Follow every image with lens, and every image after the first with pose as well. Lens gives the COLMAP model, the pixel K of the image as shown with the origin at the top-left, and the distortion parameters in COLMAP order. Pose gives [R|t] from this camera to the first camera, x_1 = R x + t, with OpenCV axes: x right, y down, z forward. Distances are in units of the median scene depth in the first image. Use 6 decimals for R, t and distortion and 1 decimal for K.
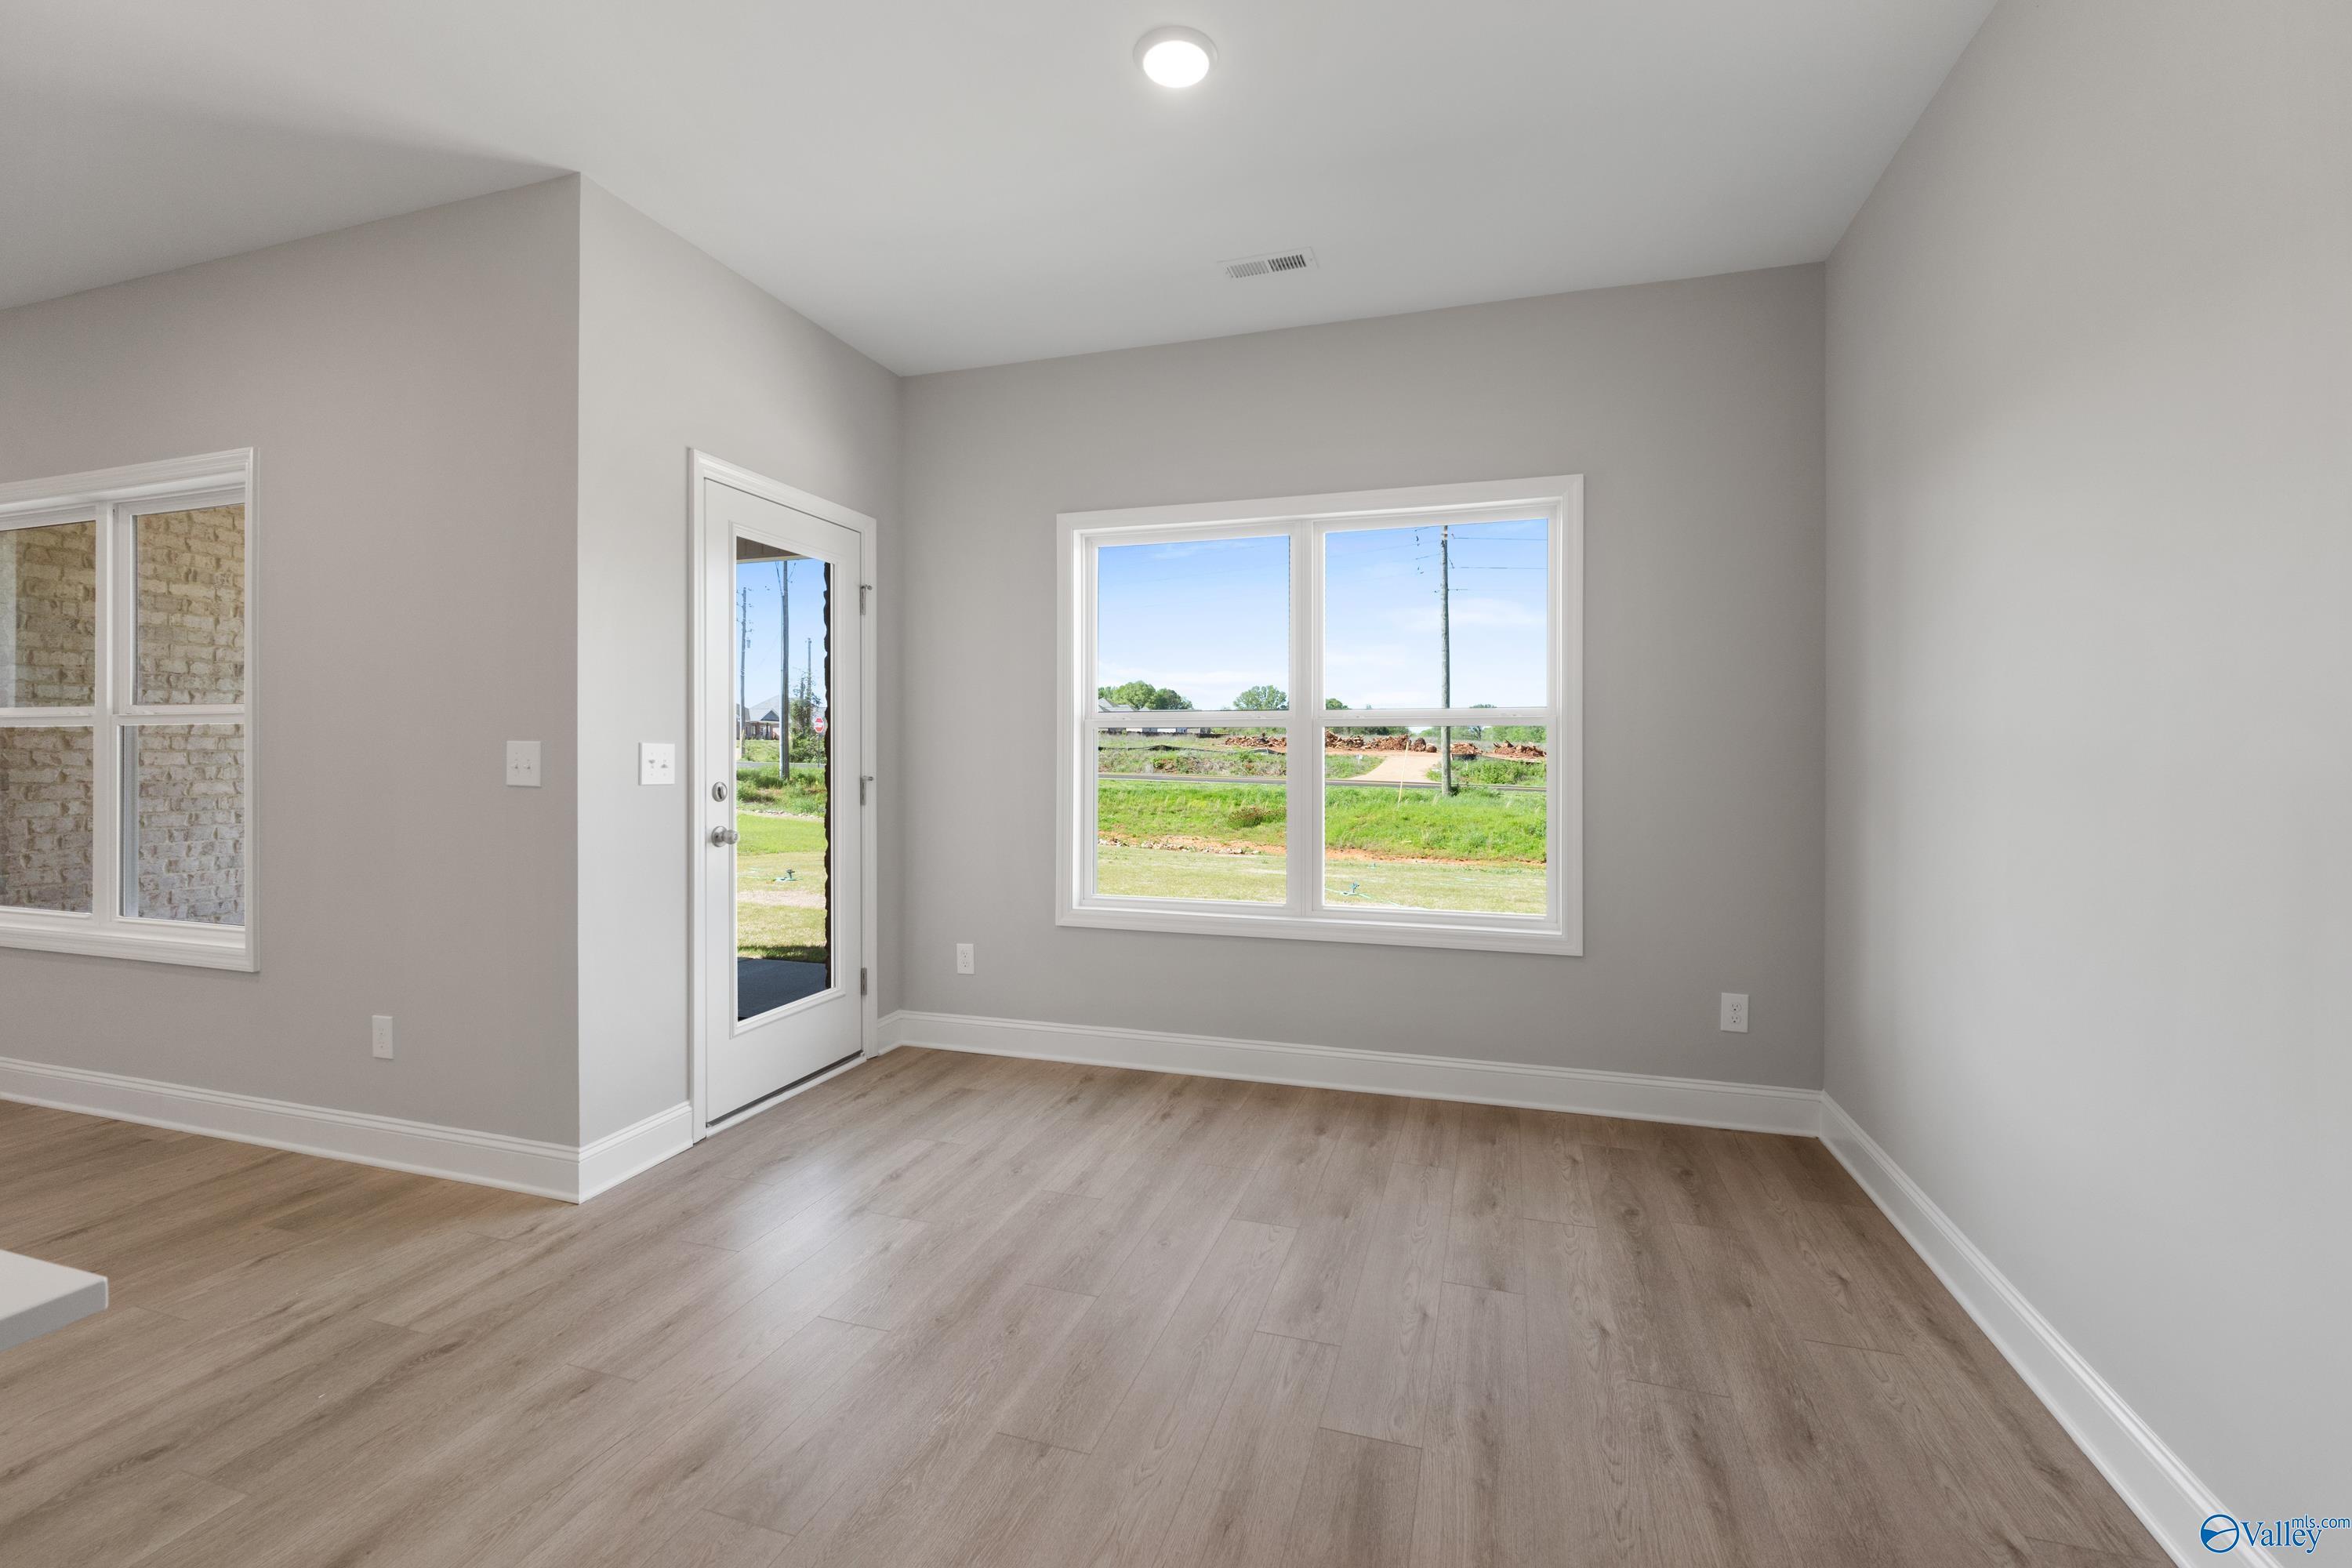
lens RADIAL K [[998.6, 0, 1168.0], [0, 998.6, 740.6], [0, 0, 1]] dist [-0.001165, 0.000408]
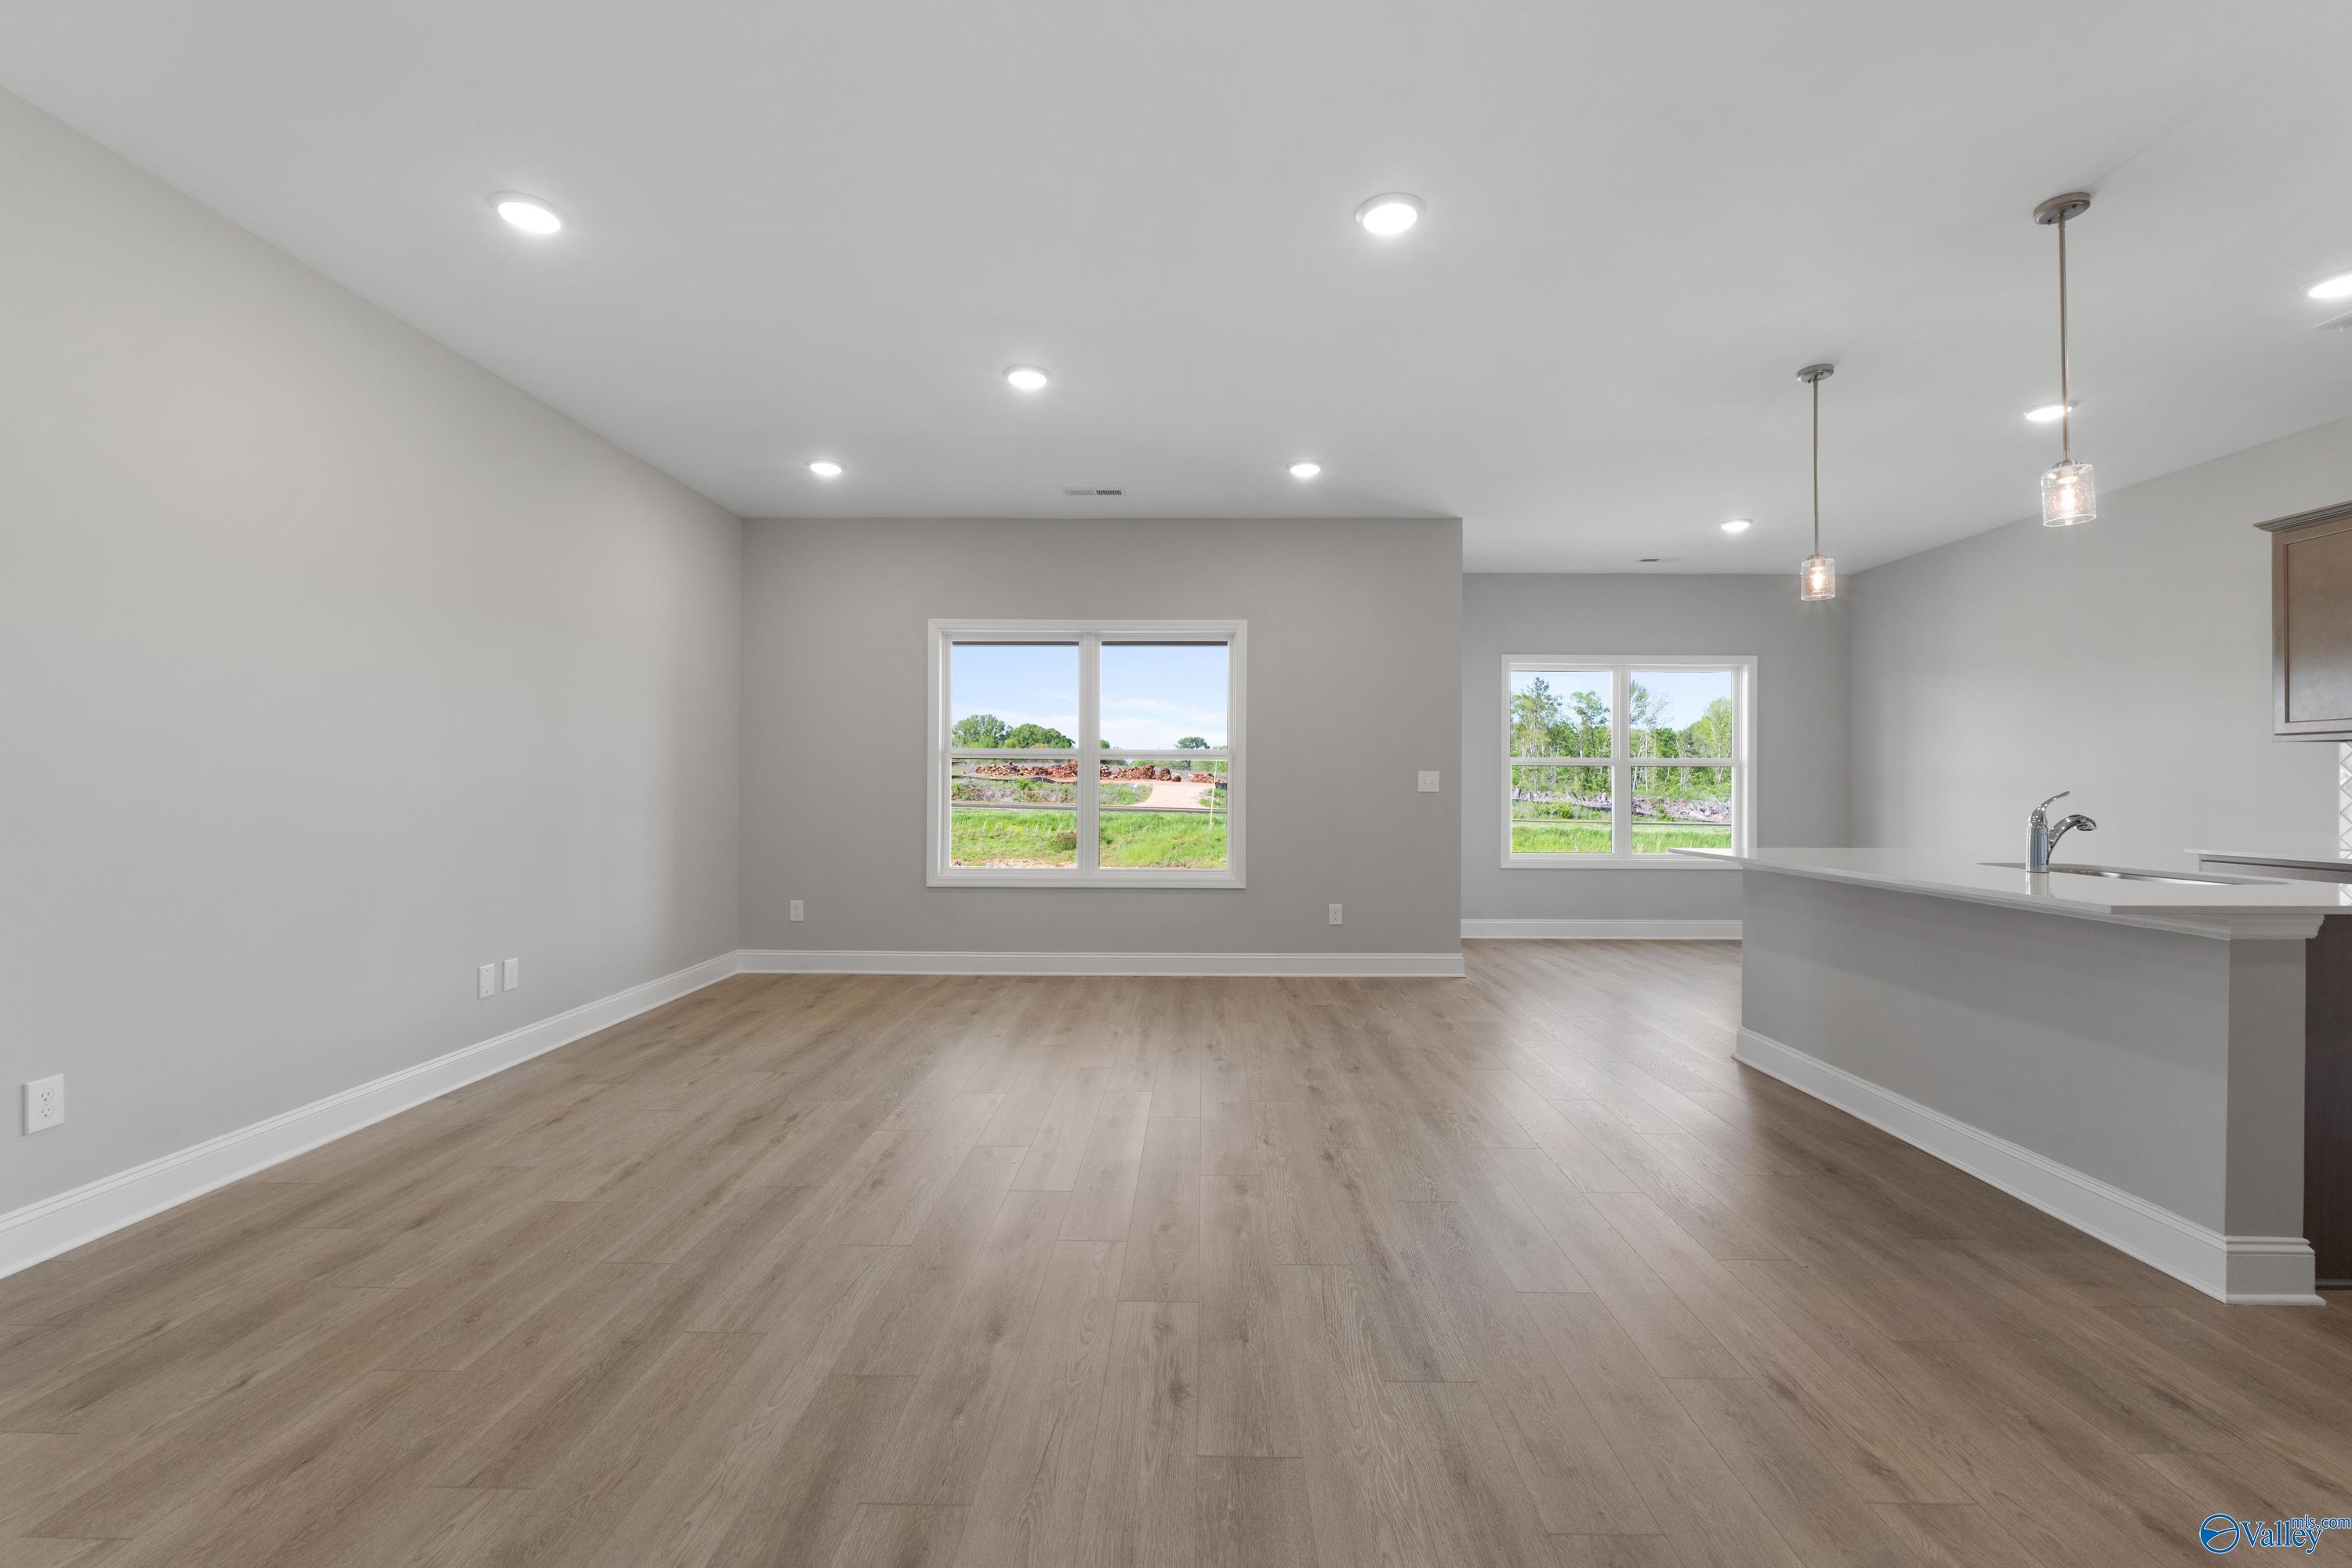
lens RADIAL K [[989.3, 0, 1183.8], [0, 989.3, 778.8], [0, 0, 1]] dist [-0.010226, 0.000296]
pose [[0.955550, 0.003852, 0.294805, -0.259476], [-0.006553, 0.999945, 0.008175, 0.000456], [-0.294757, -0.009743, 0.955522, -0.130510]]
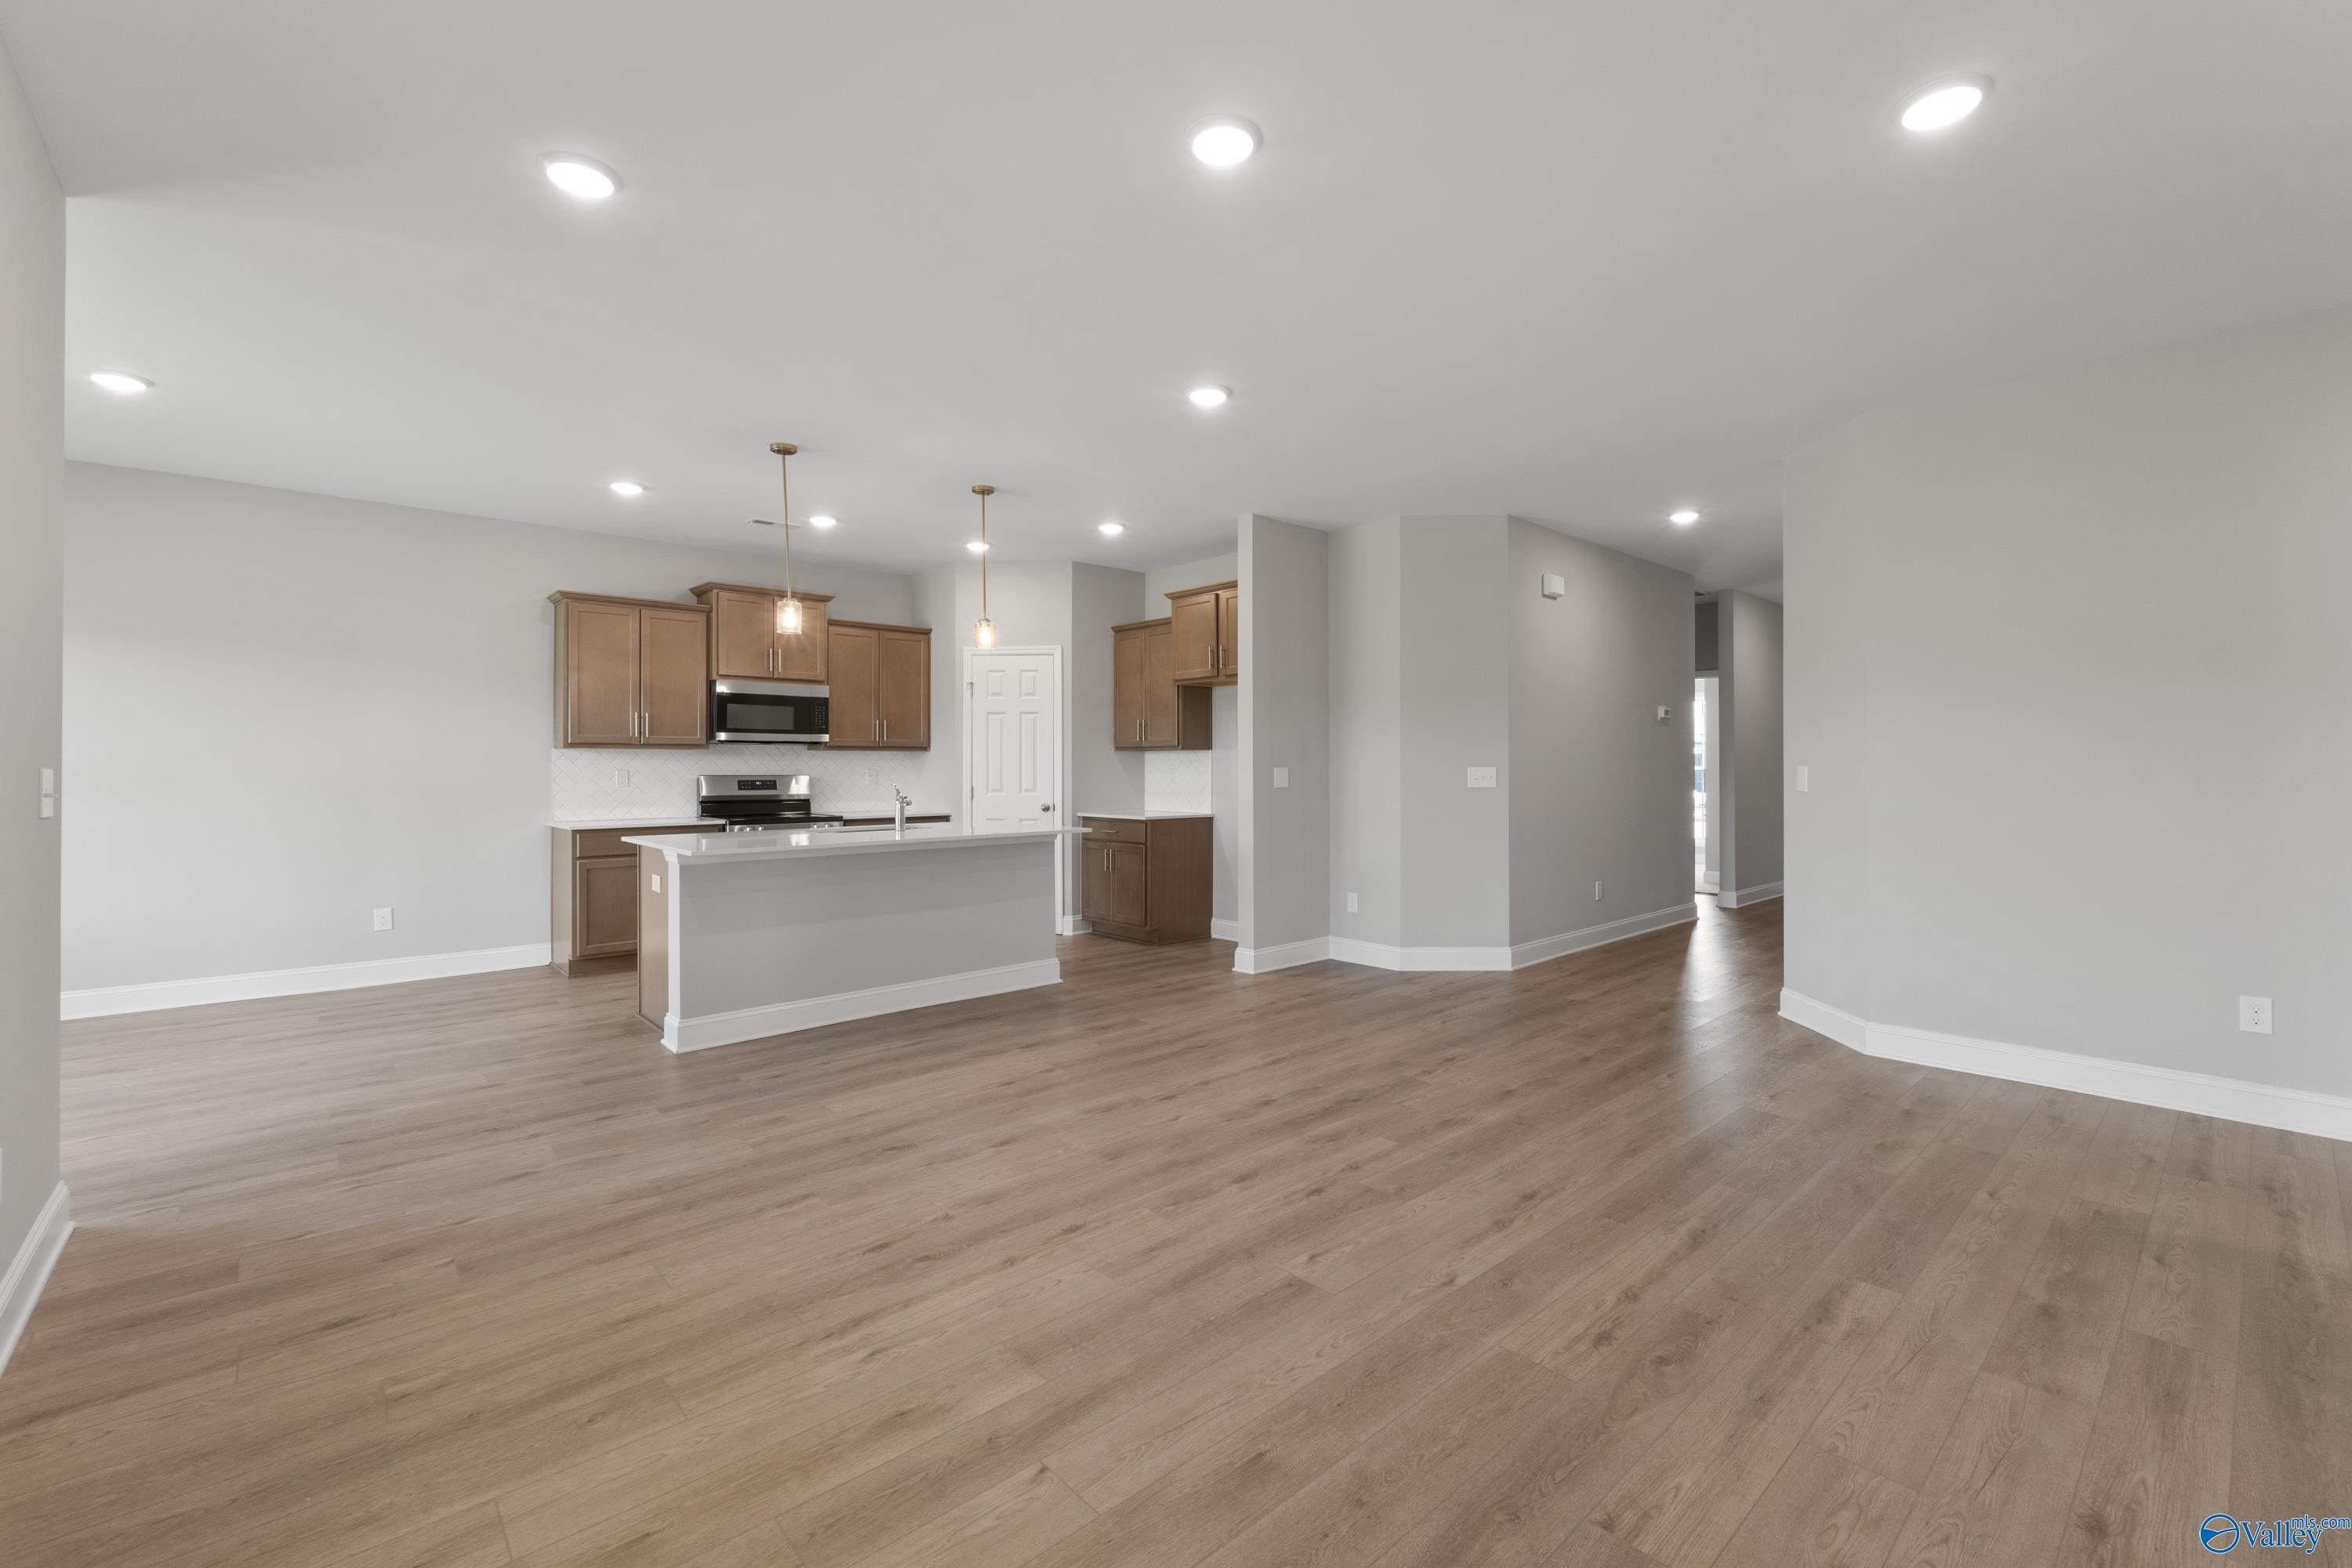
lens RADIAL K [[989.3, 0, 1189.3], [0, 989.3, 757.4], [0, 0, 1]] dist [-0.010226, 0.000296]
pose [[-0.870058, 0.003294, 0.492938, -0.288801], [-0.006873, 0.999799, -0.018811, 0.000086], [-0.492901, -0.019755, -0.869861, 0.183834]]
